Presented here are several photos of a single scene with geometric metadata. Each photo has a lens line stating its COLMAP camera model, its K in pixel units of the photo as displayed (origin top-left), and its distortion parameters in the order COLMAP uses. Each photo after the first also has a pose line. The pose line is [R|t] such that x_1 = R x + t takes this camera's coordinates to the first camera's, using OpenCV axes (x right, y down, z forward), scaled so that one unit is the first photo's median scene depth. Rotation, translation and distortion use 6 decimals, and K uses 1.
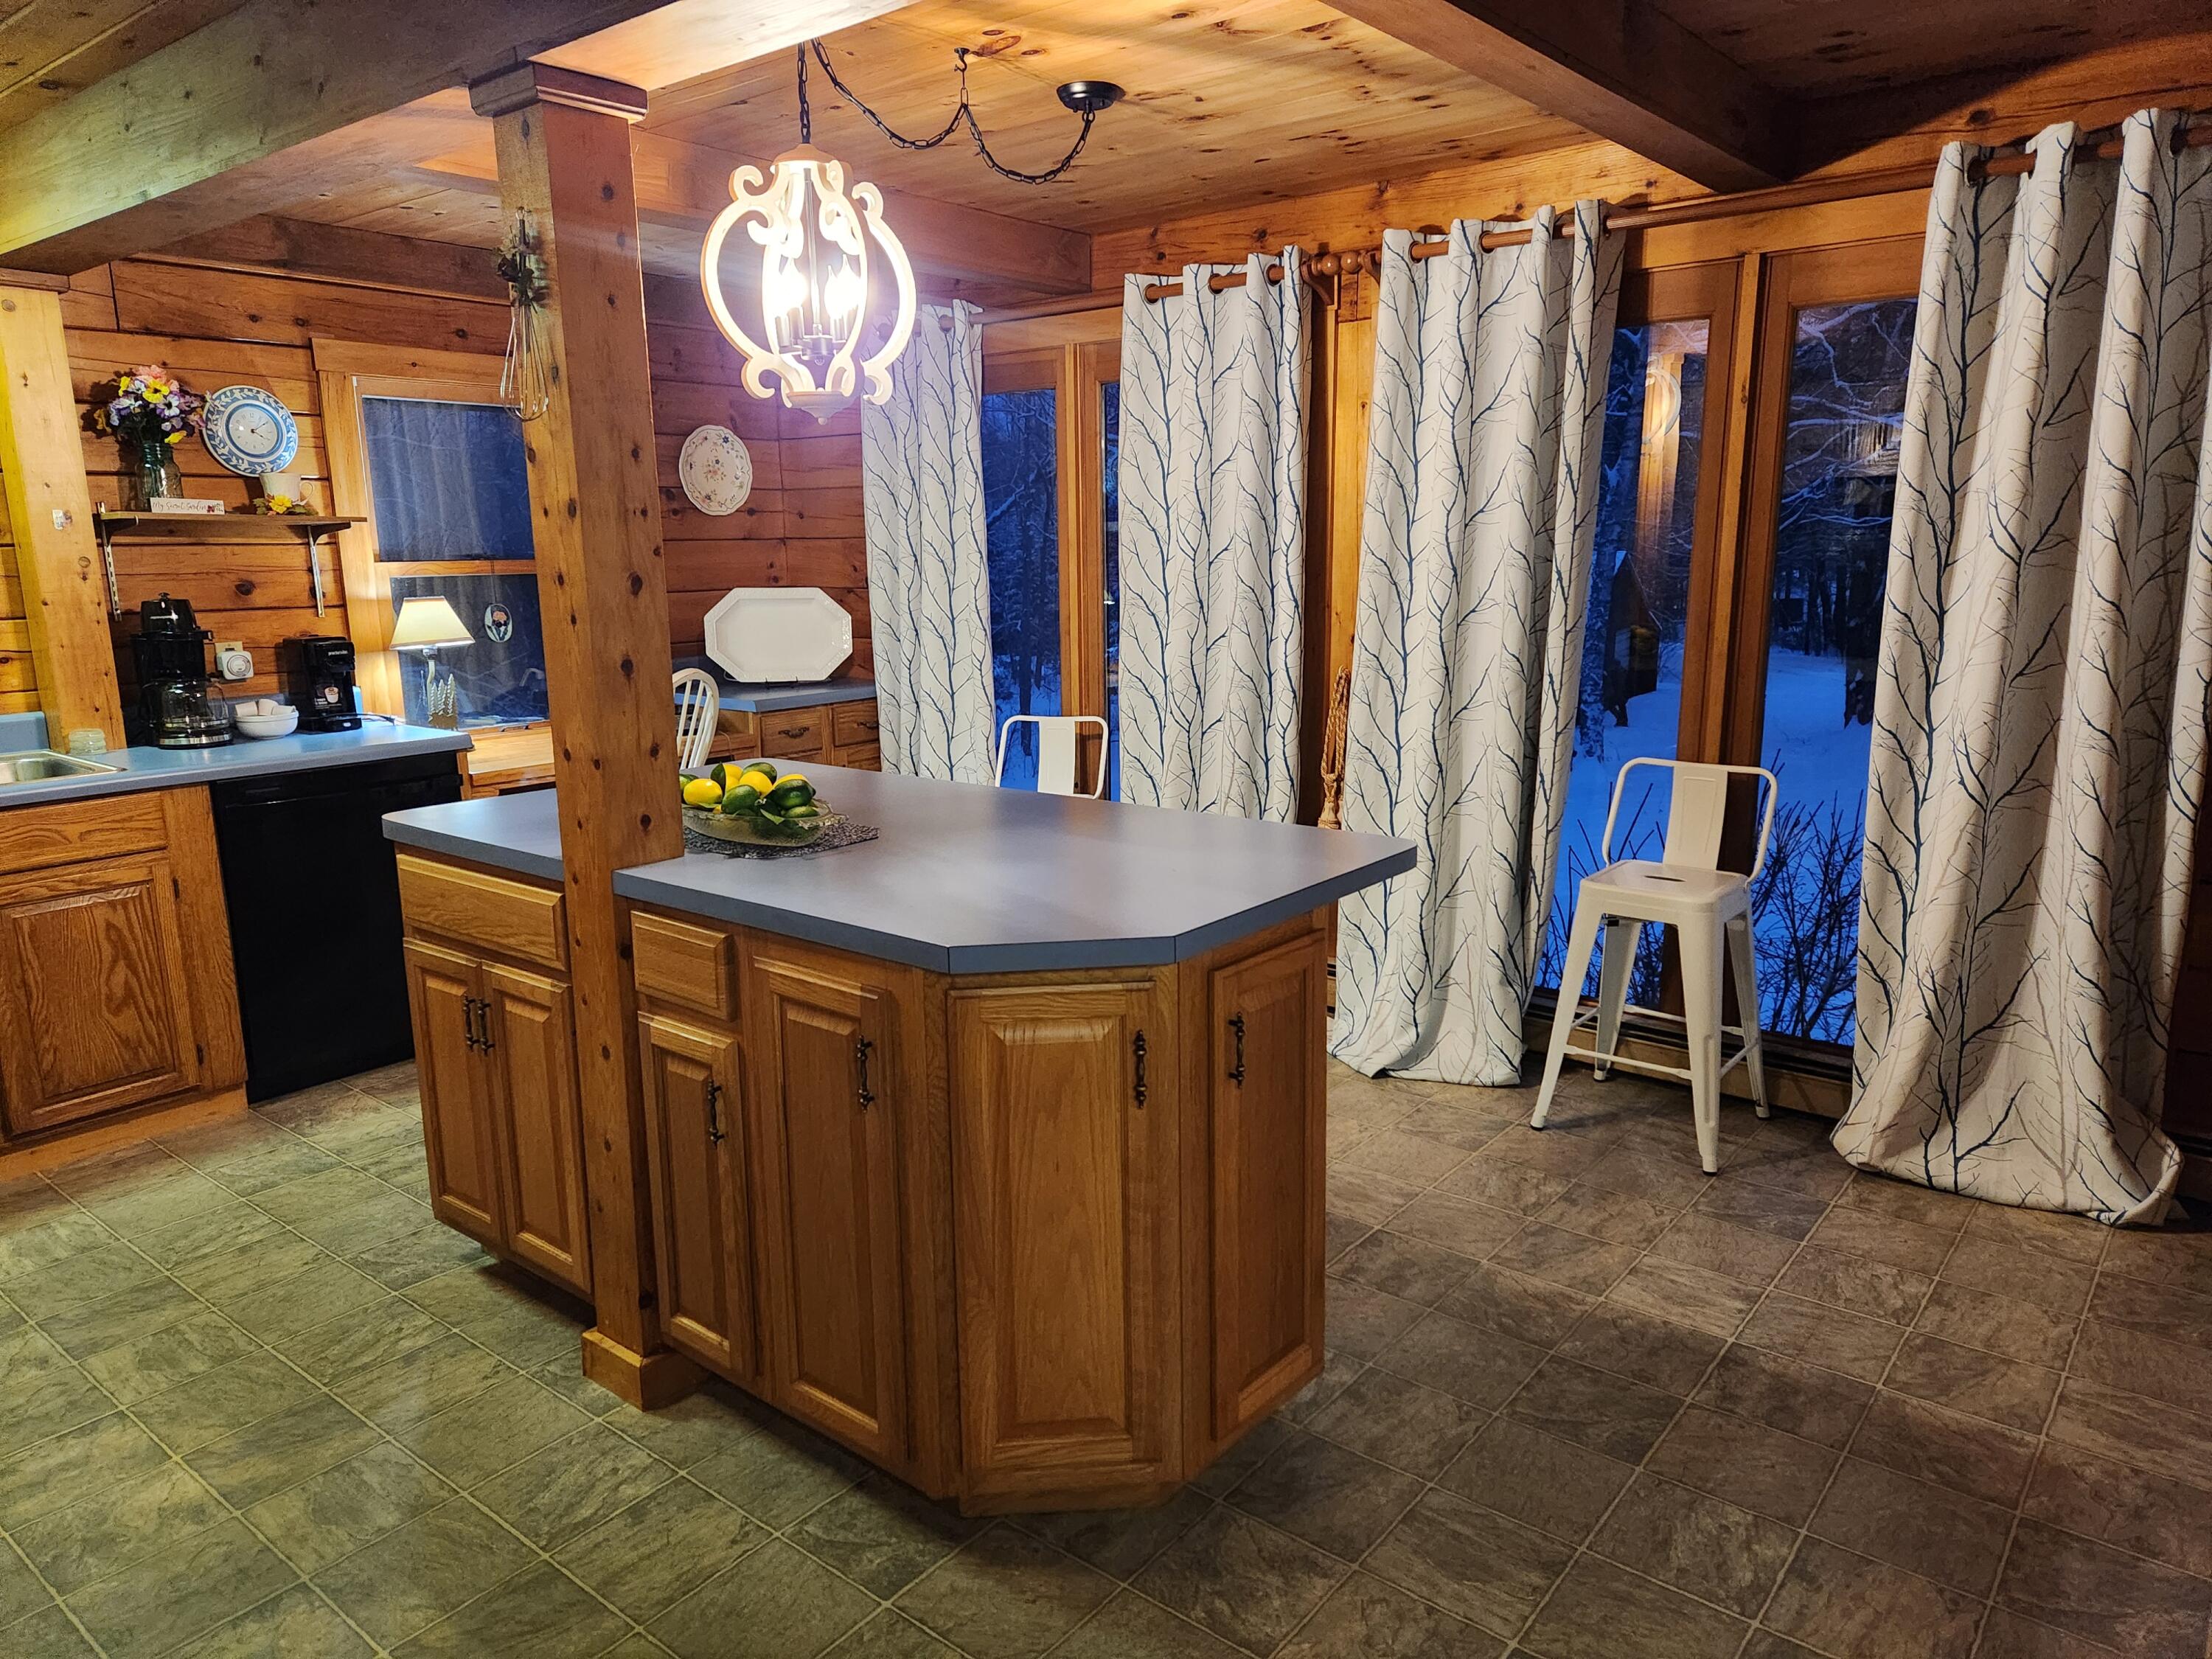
lens RADIAL K [[1480.2, 0, 1108.5], [0, 1480.2, 824.9], [0, 0, 1]] dist [0.058400, -0.035235]
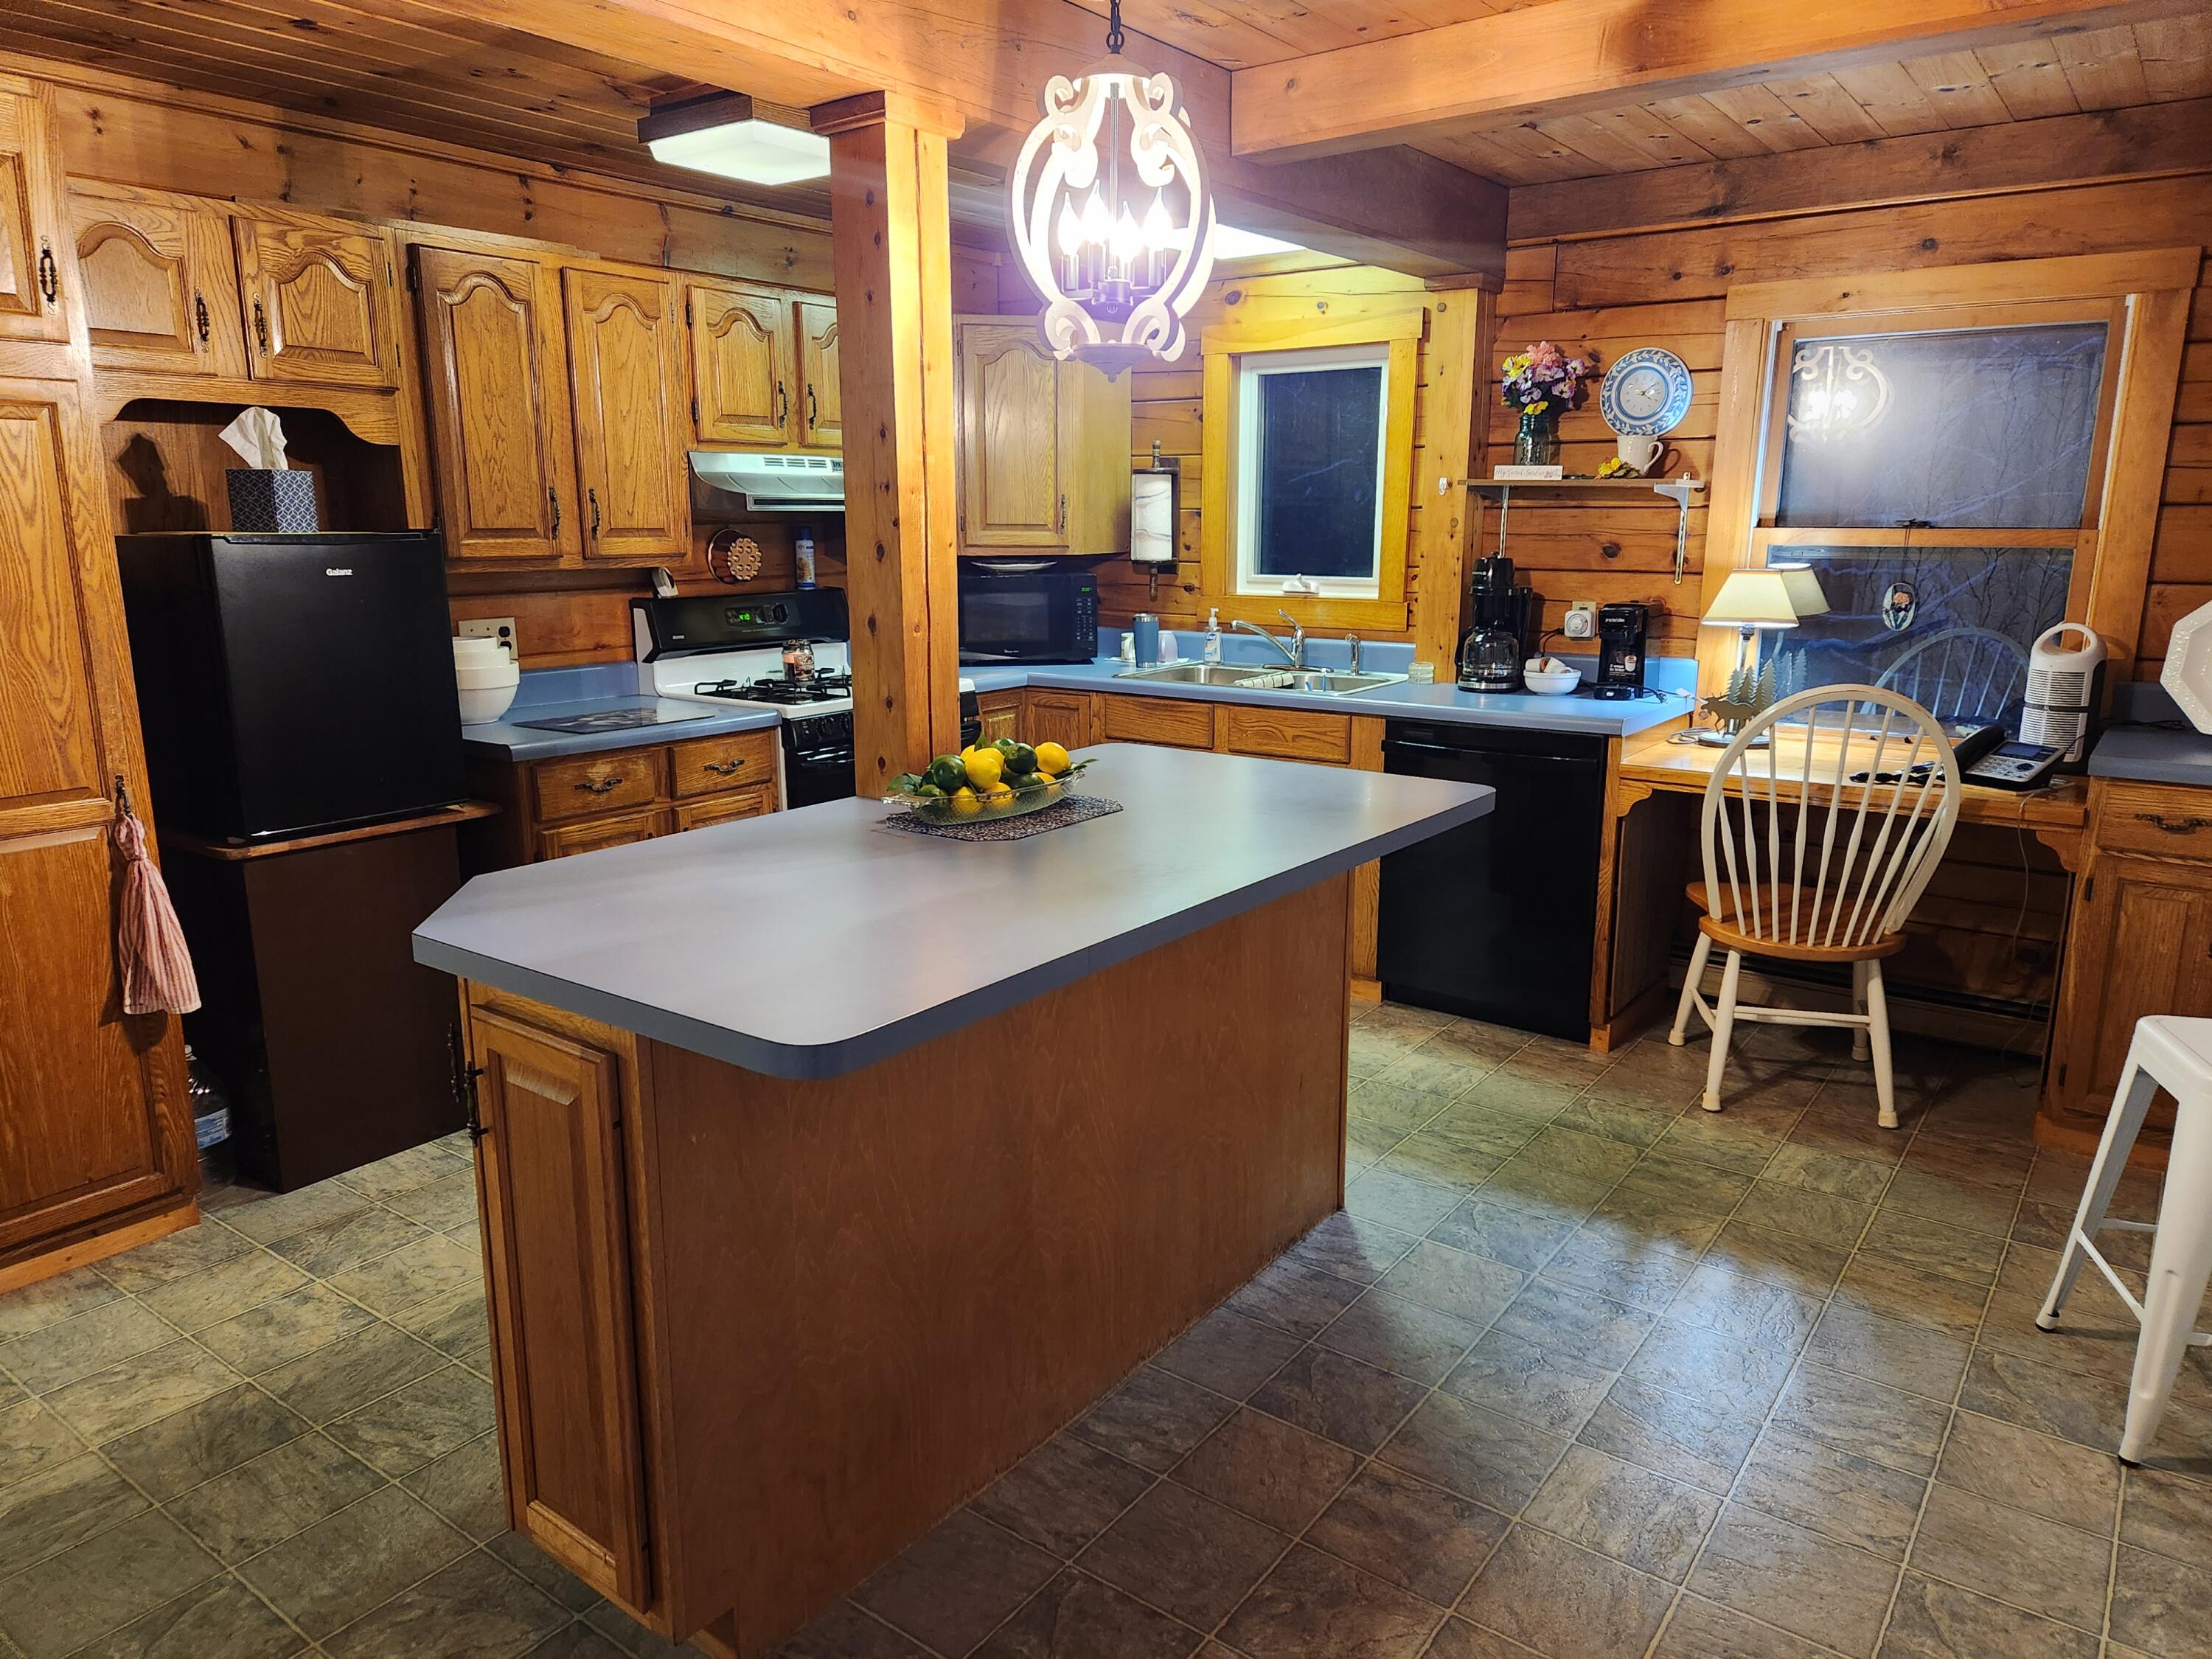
lens RADIAL K [[1480.2, 0, 1089.5], [0, 1480.2, 830.6], [0, 0, 1]] dist [0.058400, -0.035235]
pose [[0.033577, 0.228426, -0.972982, 0.475161], [-0.192697, 0.956744, 0.217964, -0.136240], [0.980684, 0.180172, 0.076141, 0.647129]]
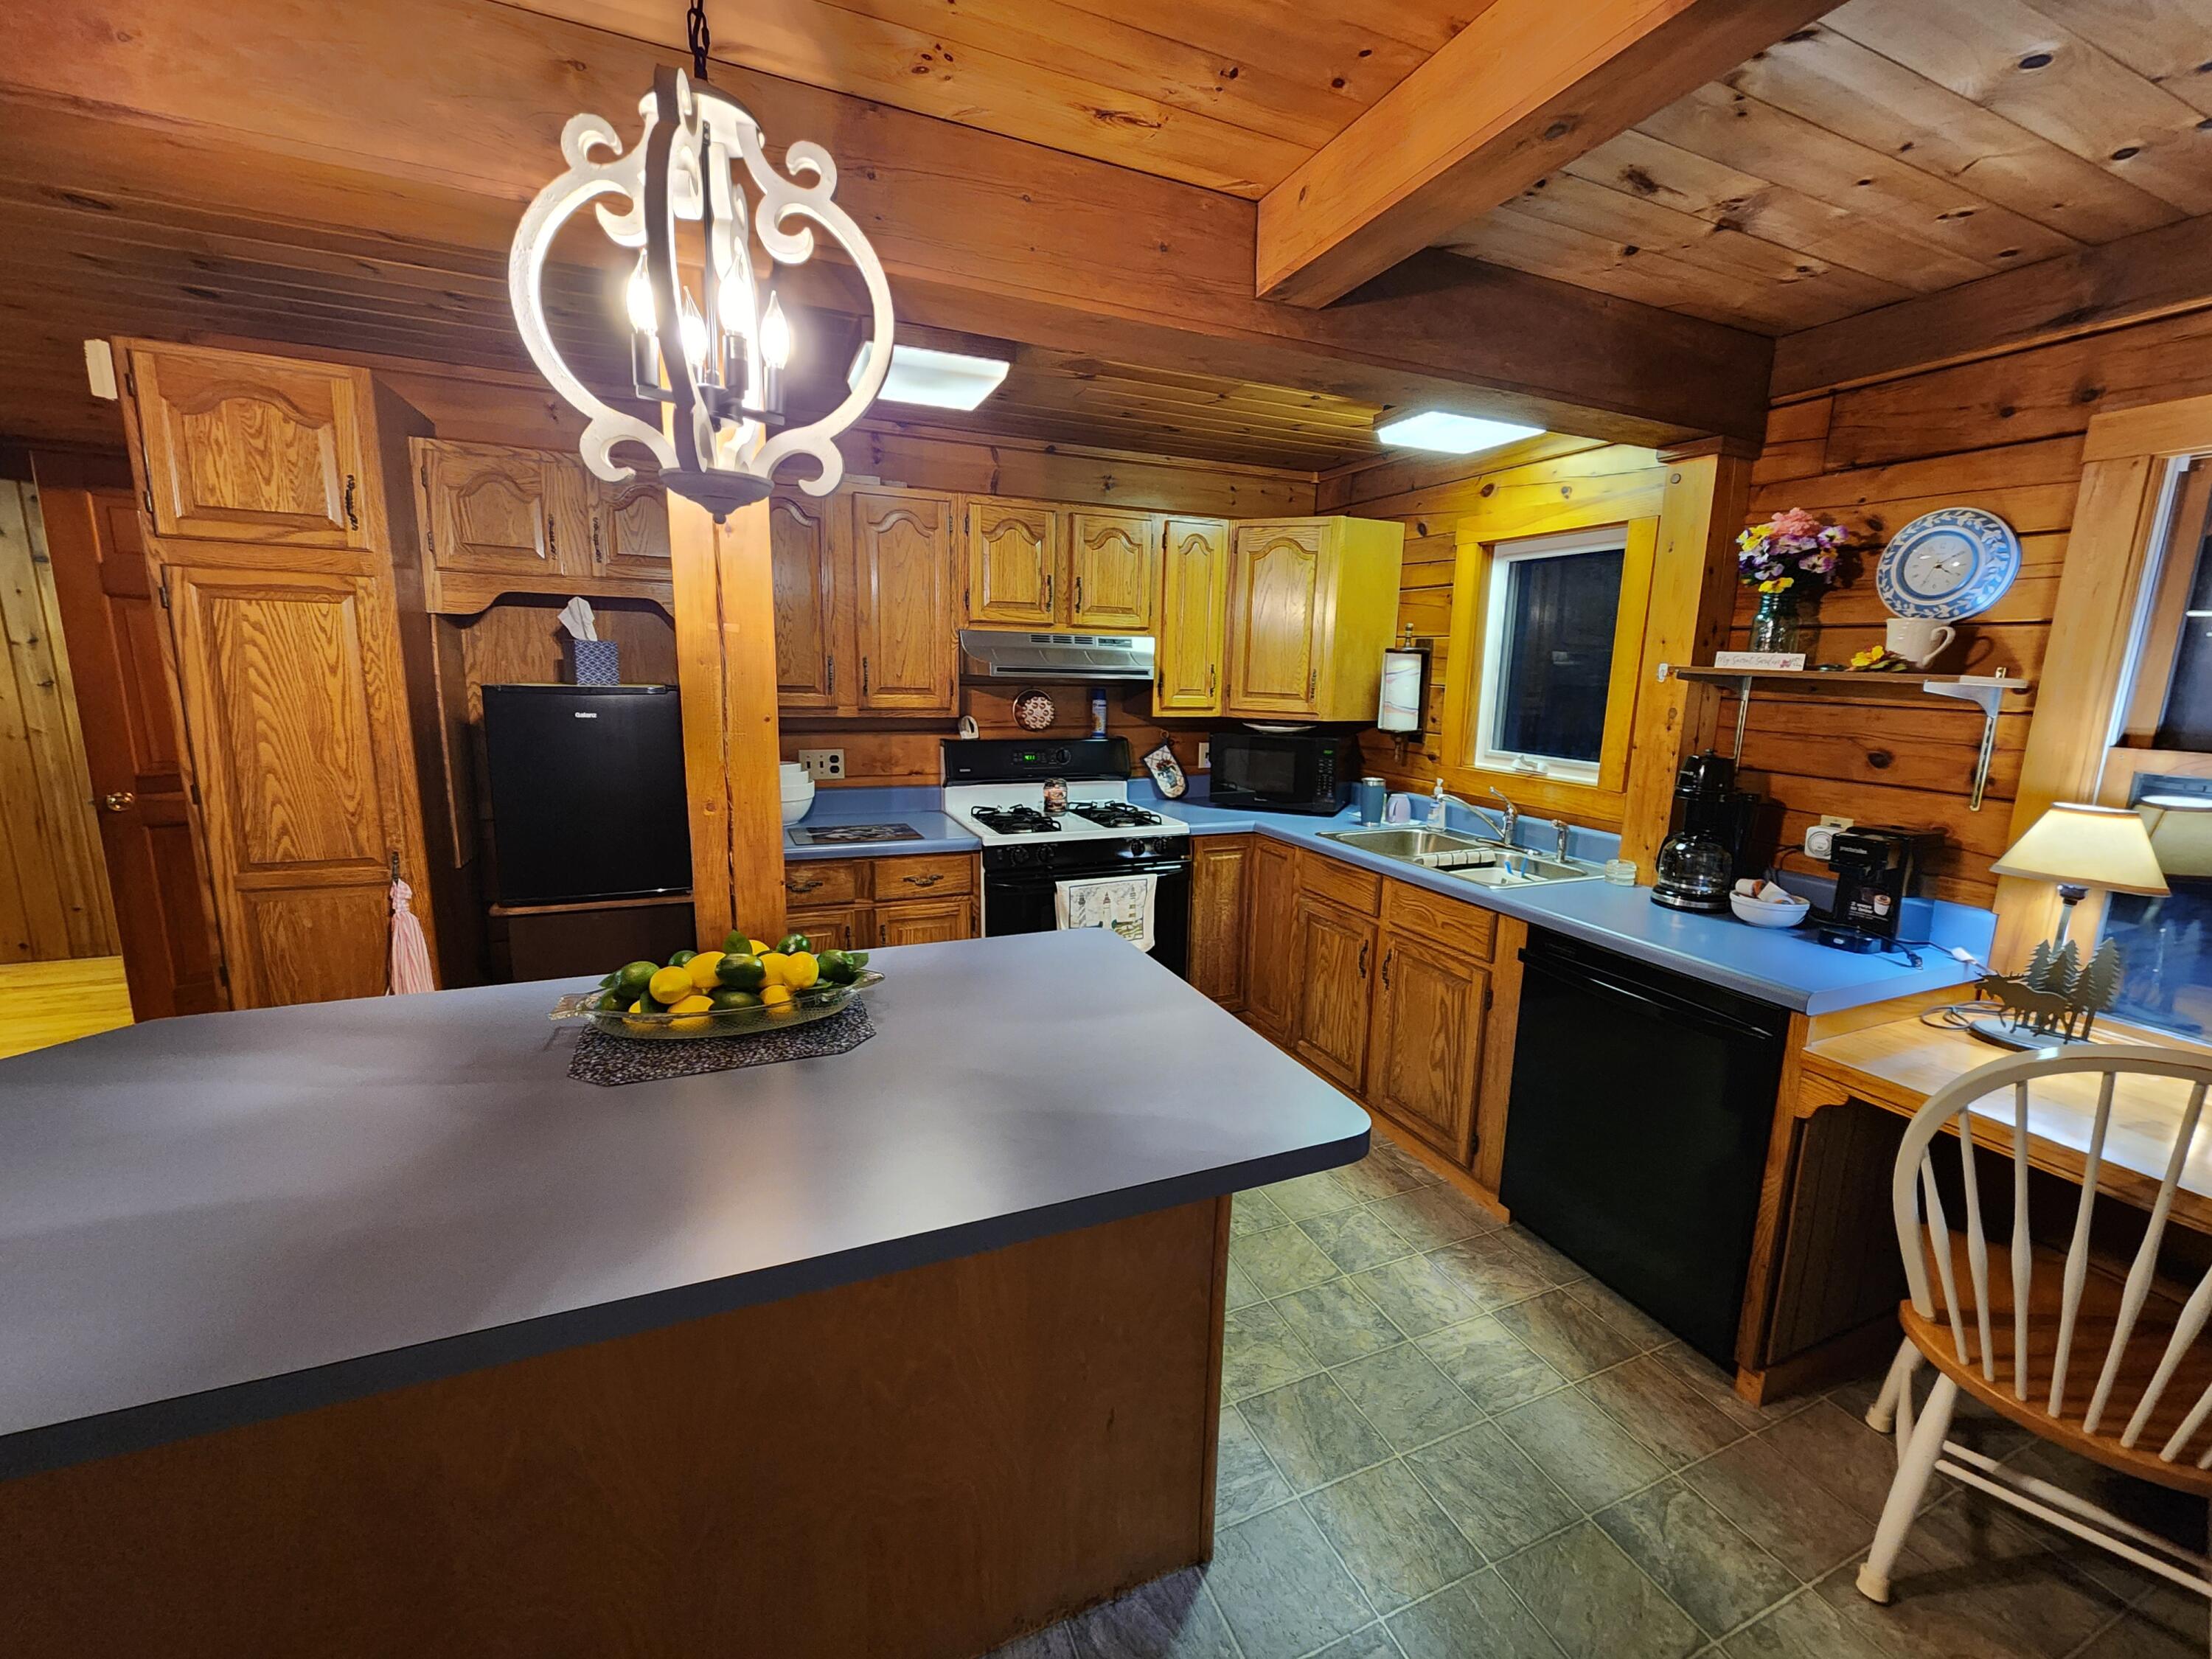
lens RADIAL K [[895.8, 0, 1121.2], [0, 895.8, 827.3], [0, 0, 1]] dist [-0.001859, -0.000689]
pose [[-0.466376, 0.162237, -0.869582, 0.057478], [-0.189313, 0.941956, 0.277272, -0.191053], [0.864091, 0.293936, -0.408592, 0.905539]]
